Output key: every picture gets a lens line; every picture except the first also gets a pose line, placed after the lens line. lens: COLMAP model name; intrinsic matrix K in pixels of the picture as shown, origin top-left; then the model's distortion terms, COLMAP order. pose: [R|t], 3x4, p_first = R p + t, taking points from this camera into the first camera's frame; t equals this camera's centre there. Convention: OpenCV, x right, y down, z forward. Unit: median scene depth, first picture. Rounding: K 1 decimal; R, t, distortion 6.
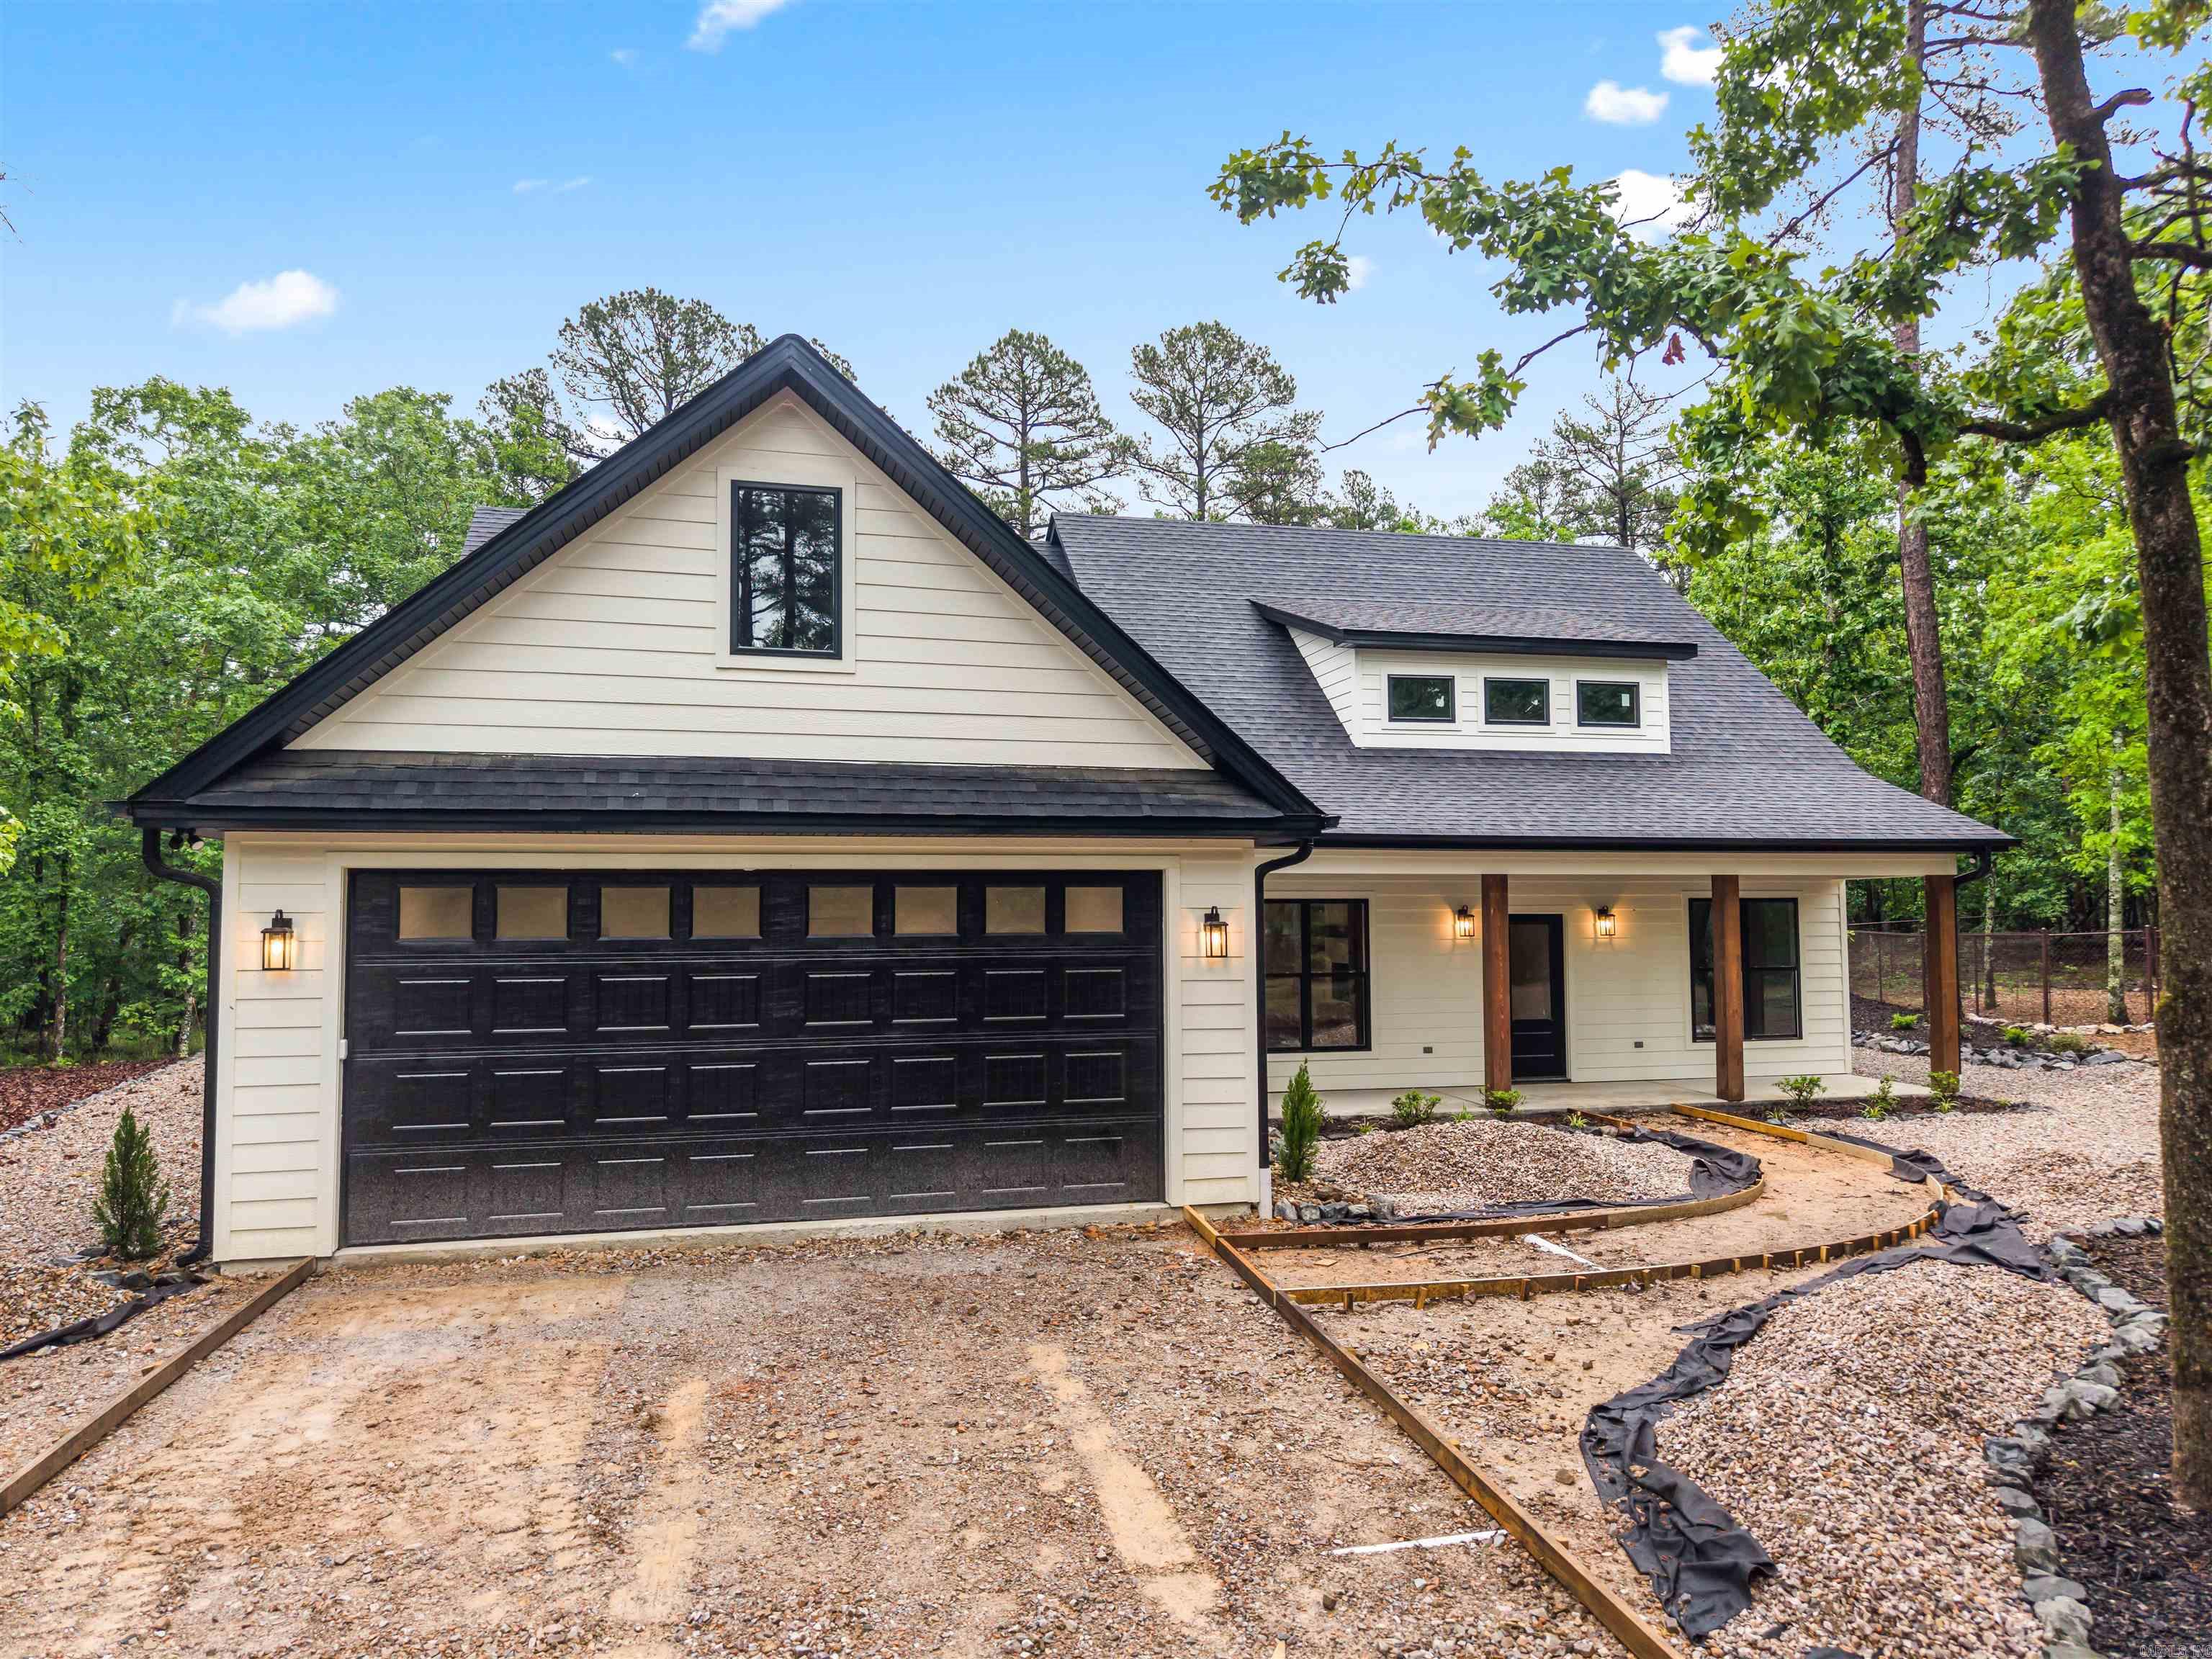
lens RADIAL K [[1476.1, 0, 1101.7], [0, 1476.1, 831.5], [0, 0, 1]] dist [0.039704, -0.055893]
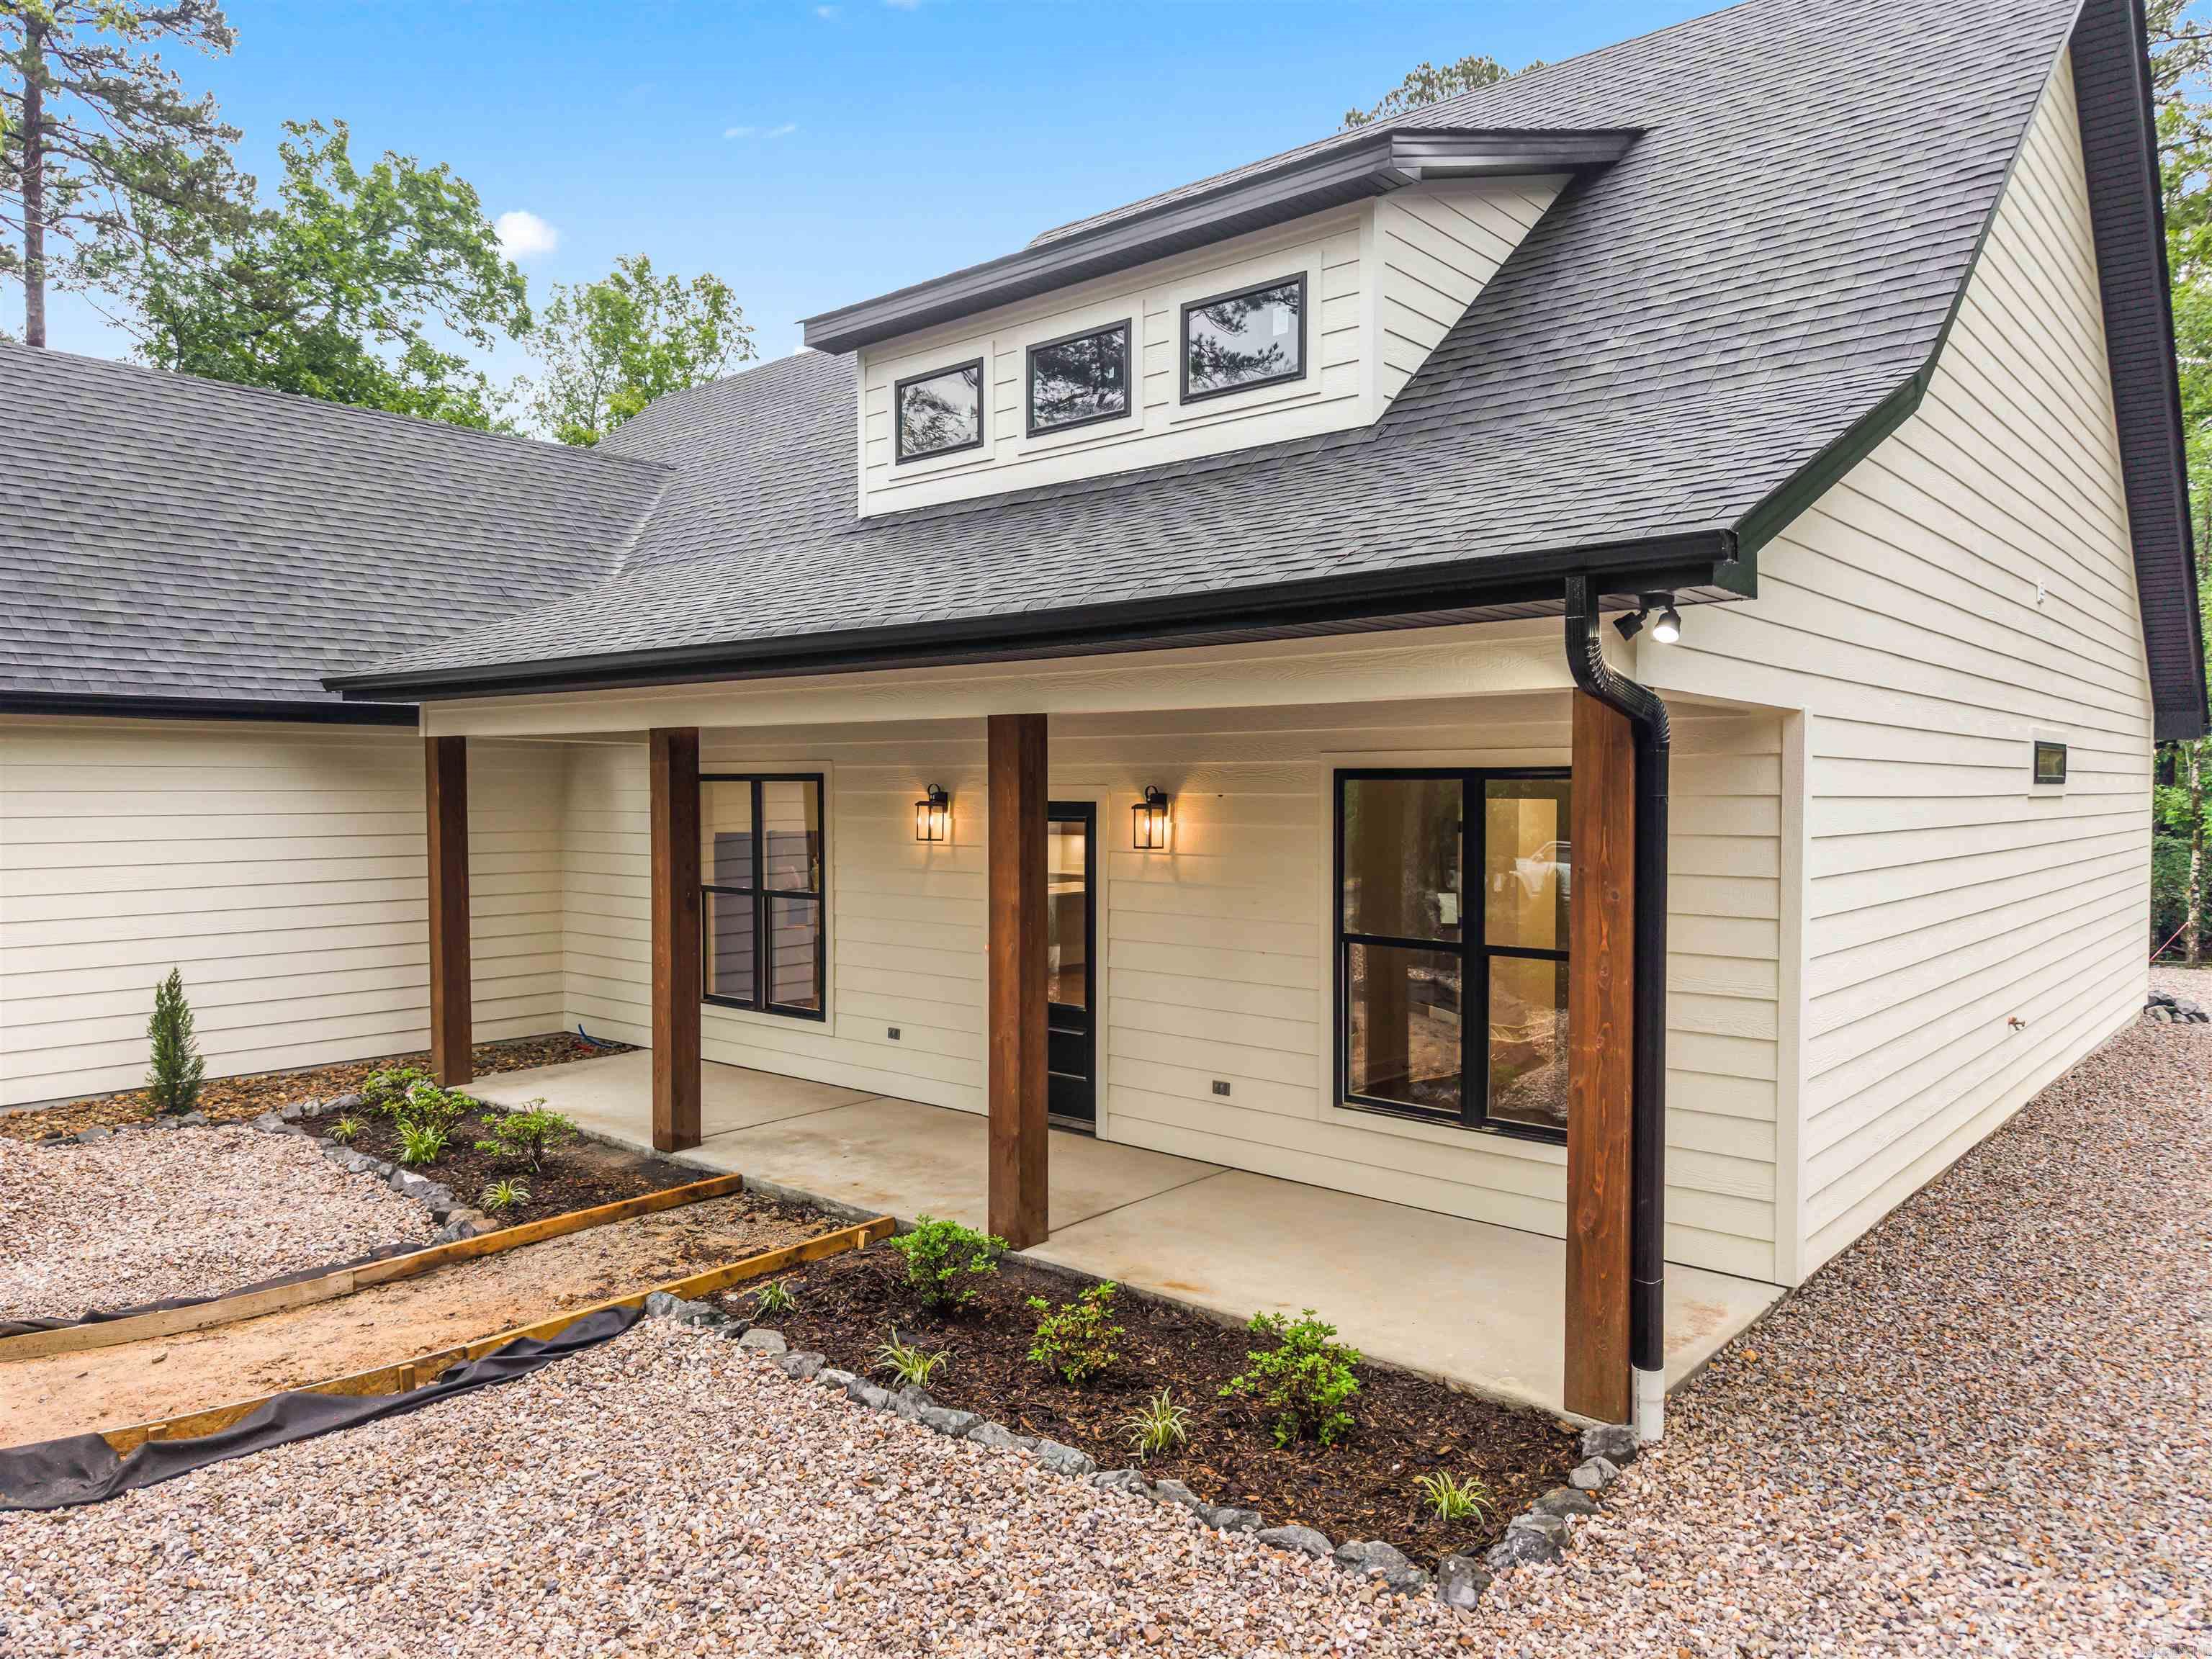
lens RADIAL K [[1496.2, 0, 1106.0], [0, 1496.2, 829.5], [0, 0, 1]] dist [0.040564, -0.052300]
pose [[0.570211, 0.031869, -0.820880, 0.814121], [0.041681, 0.996838, 0.067653, 0.035380], [0.820440, -0.072792, 0.567080, 0.810648]]
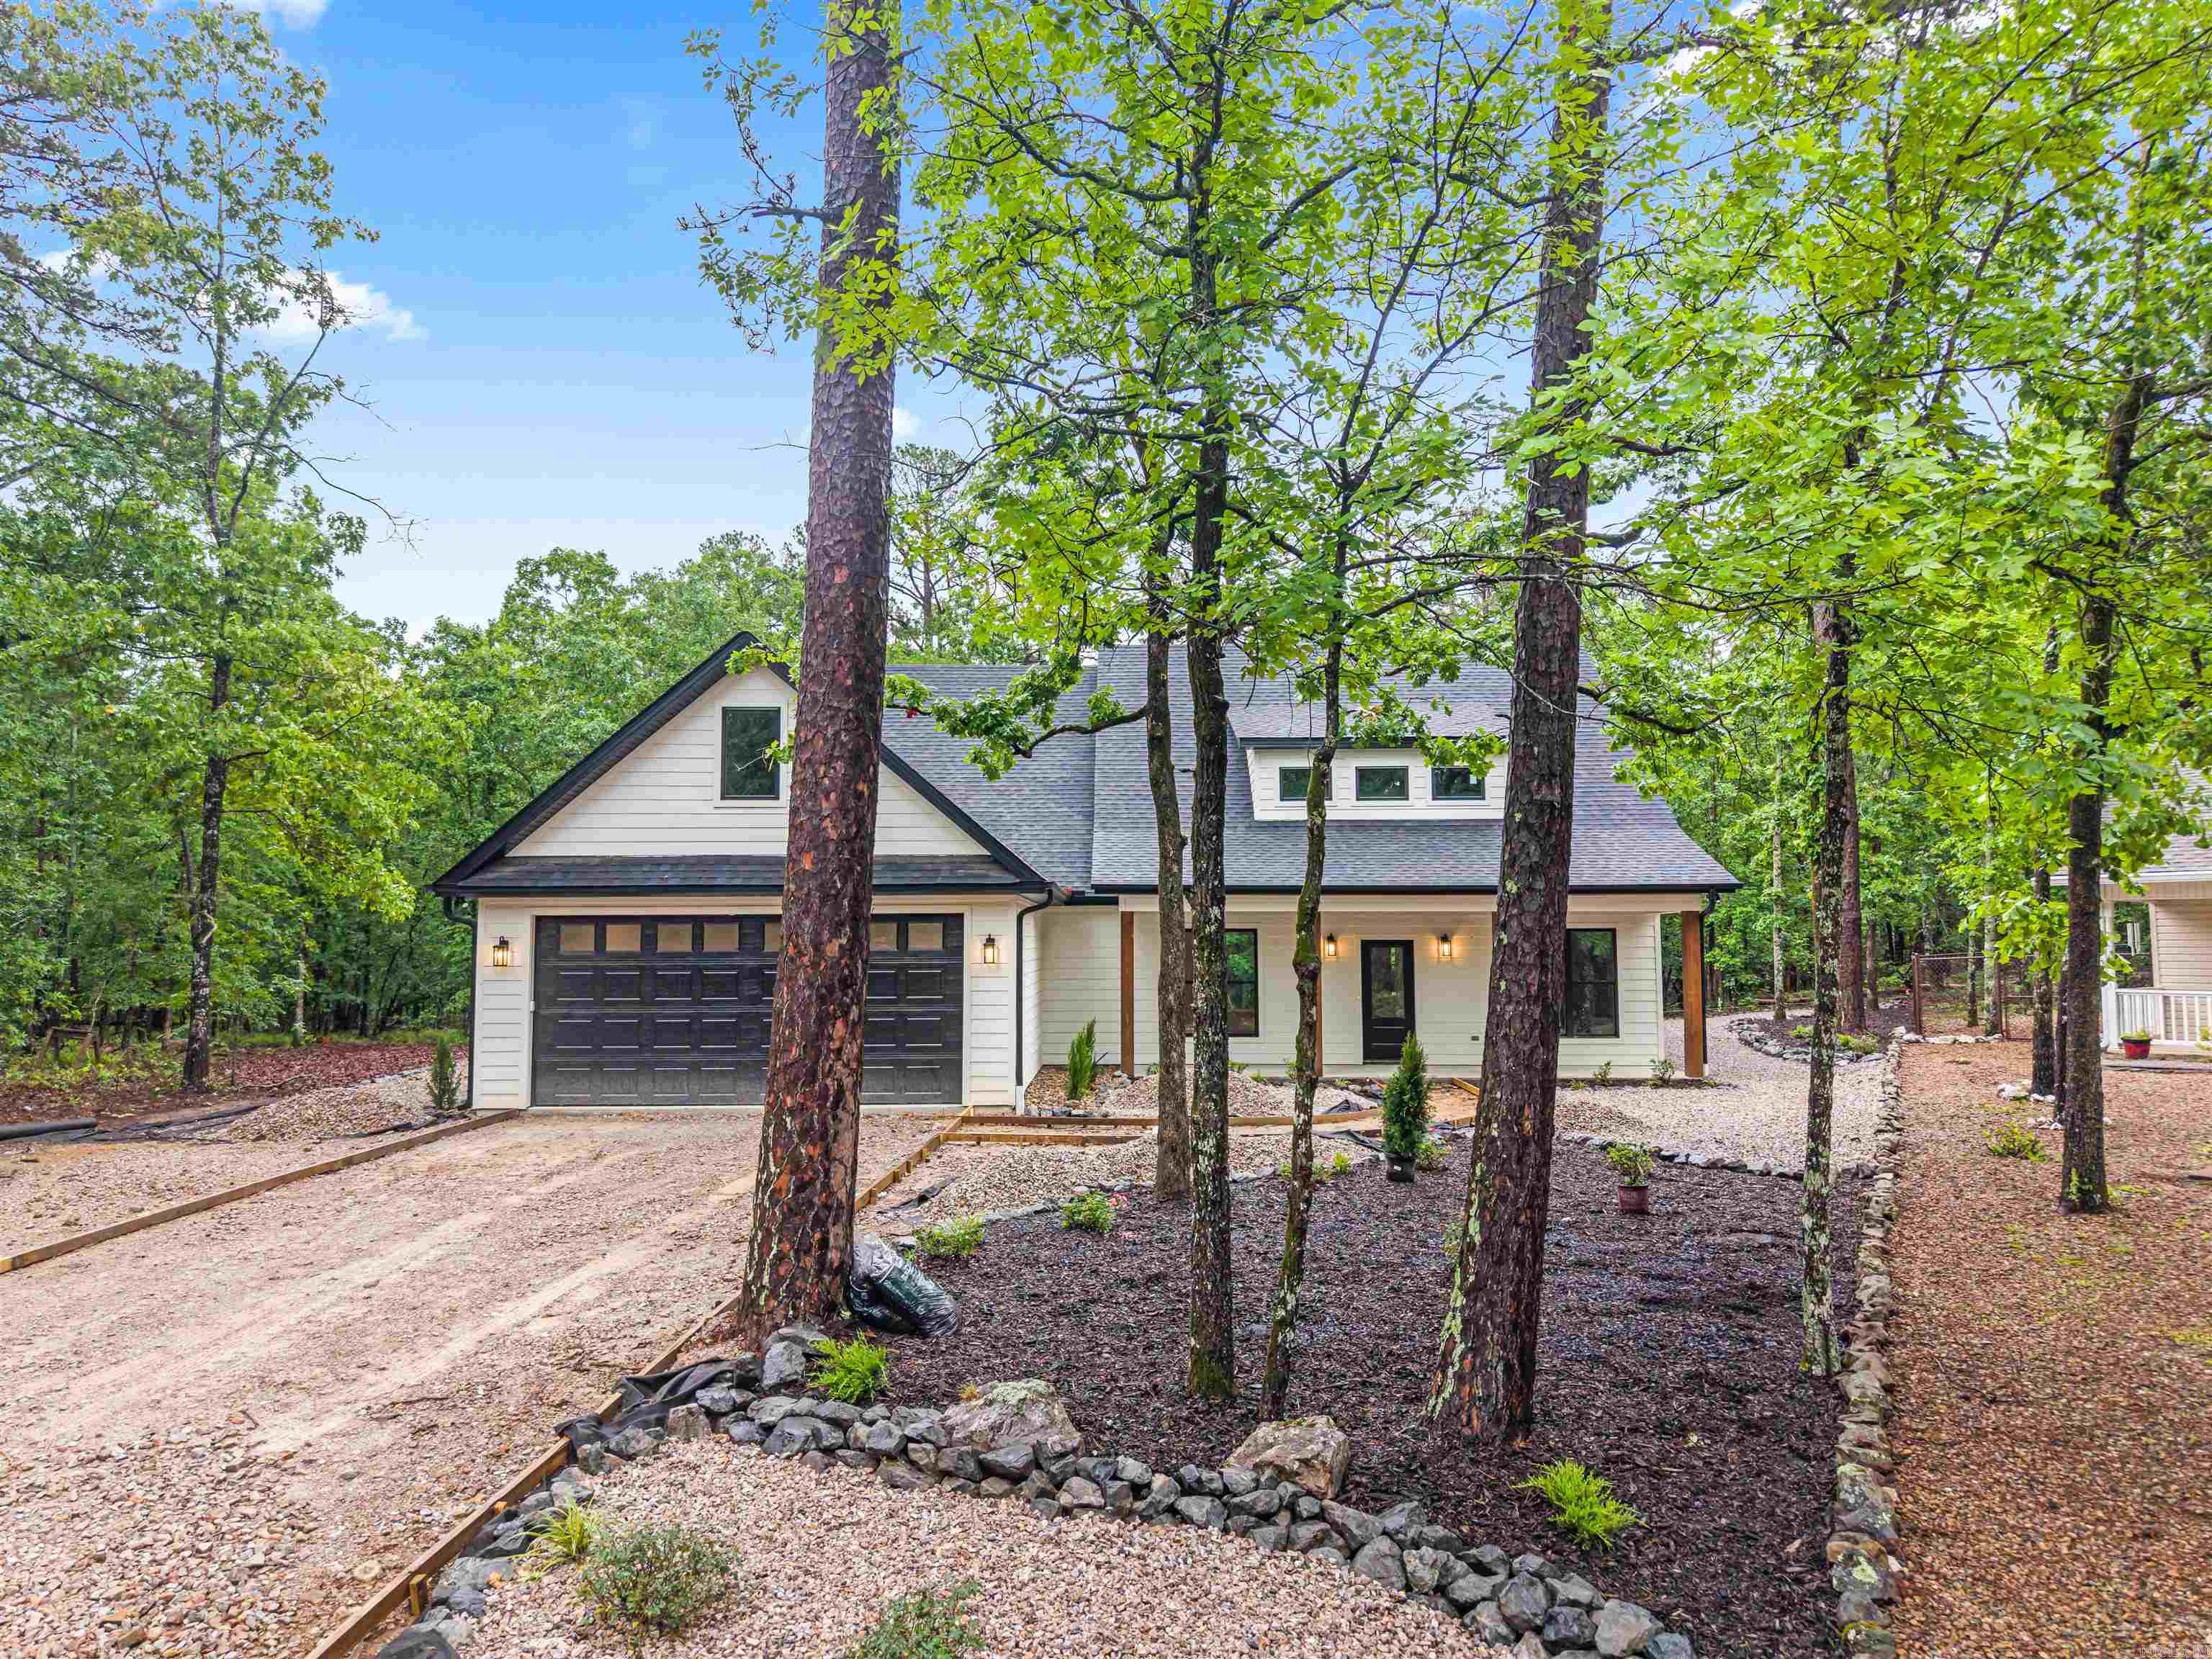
lens RADIAL K [[1460.2, 0, 1106.0], [0, 1460.2, 829.5], [0, 0, 1]] dist [0.068331, -0.000157]
pose [[0.967690, -0.016403, -0.251610, 0.426309], [0.011440, 0.999710, -0.021173, -0.022819], [0.251884, 0.017610, 0.967597, -0.420360]]
